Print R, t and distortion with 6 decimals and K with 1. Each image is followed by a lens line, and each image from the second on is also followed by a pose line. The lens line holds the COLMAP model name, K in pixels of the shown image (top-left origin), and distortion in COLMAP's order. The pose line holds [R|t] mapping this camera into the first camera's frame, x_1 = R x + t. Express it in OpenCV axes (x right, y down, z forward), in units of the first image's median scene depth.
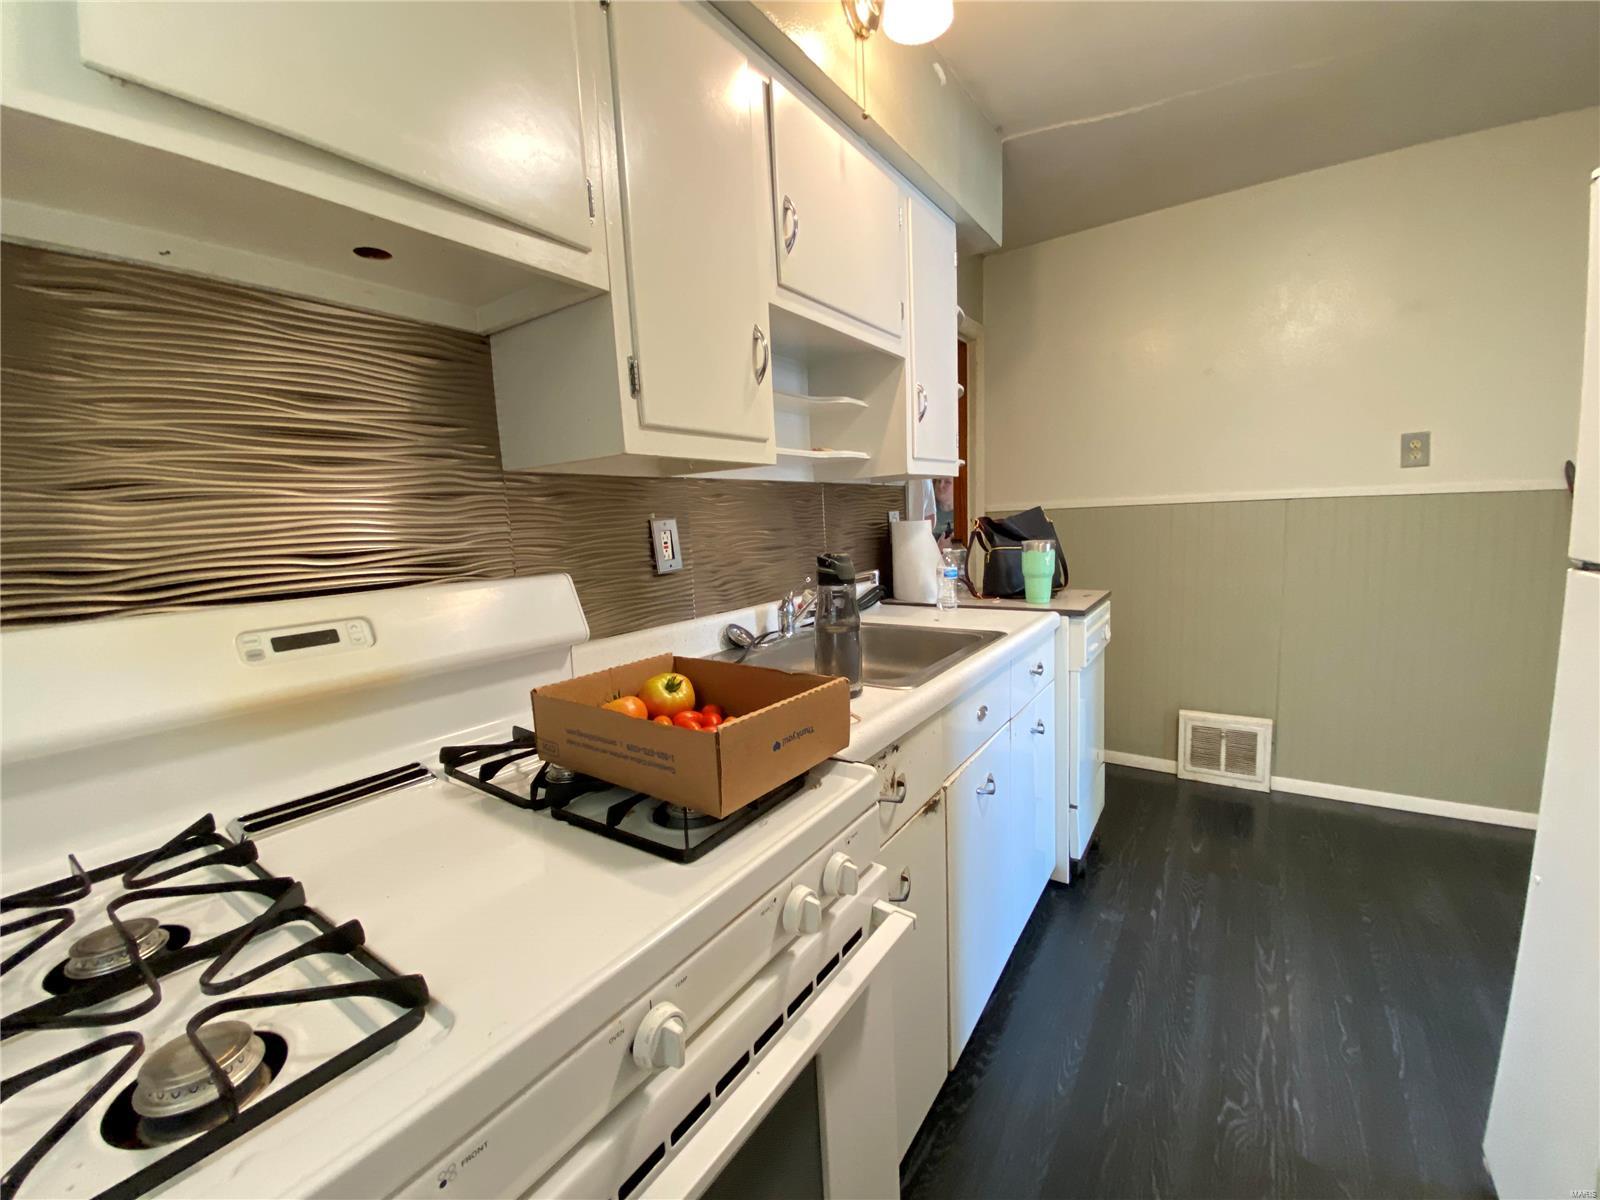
lens RADIAL K [[641.3, 0, 798.6], [0, 641.3, 593.9], [0, 0, 1]] dist [0.021462, -0.019623]
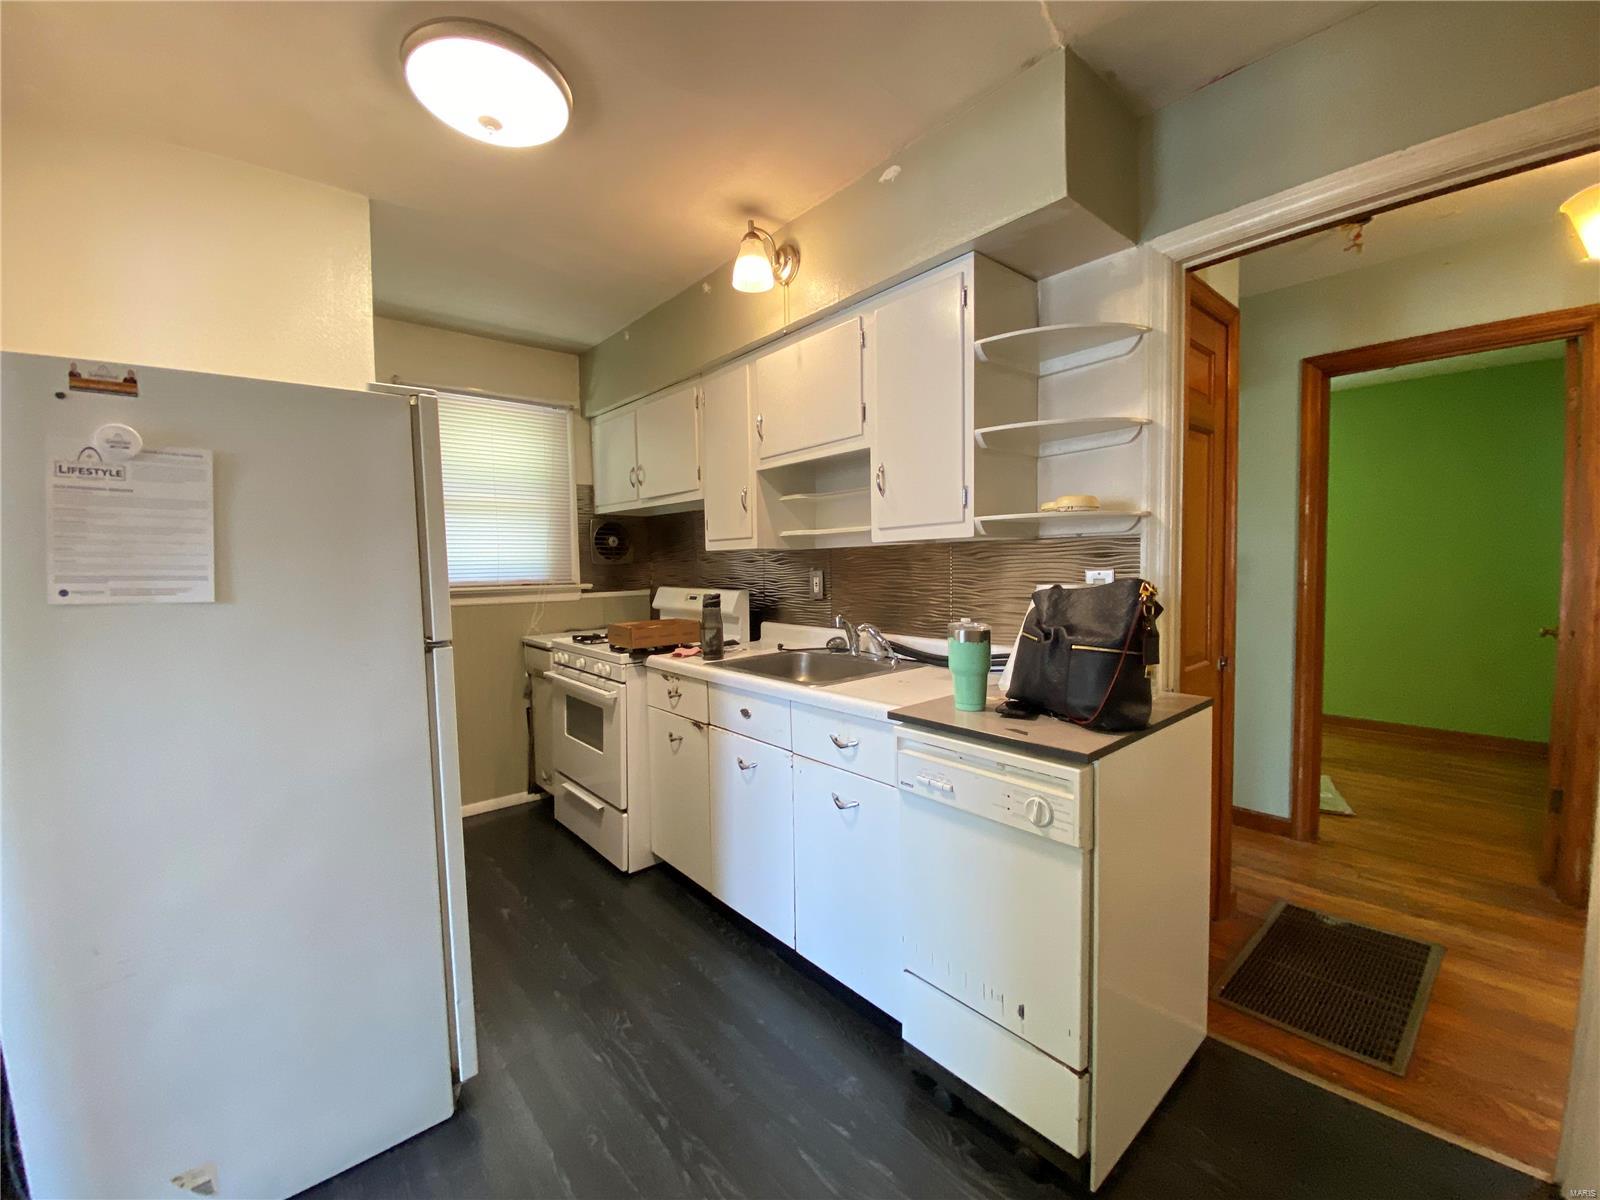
lens RADIAL K [[641.3, 0, 798.6], [0, 641.3, 593.9], [0, 0, 1]] dist [0.021462, -0.019623]
pose [[-0.248256, 0.100850, -0.963430, 0.891254], [-0.084862, 0.988478, 0.125339, -0.154752], [0.964970, 0.112875, -0.236838, 0.773257]]
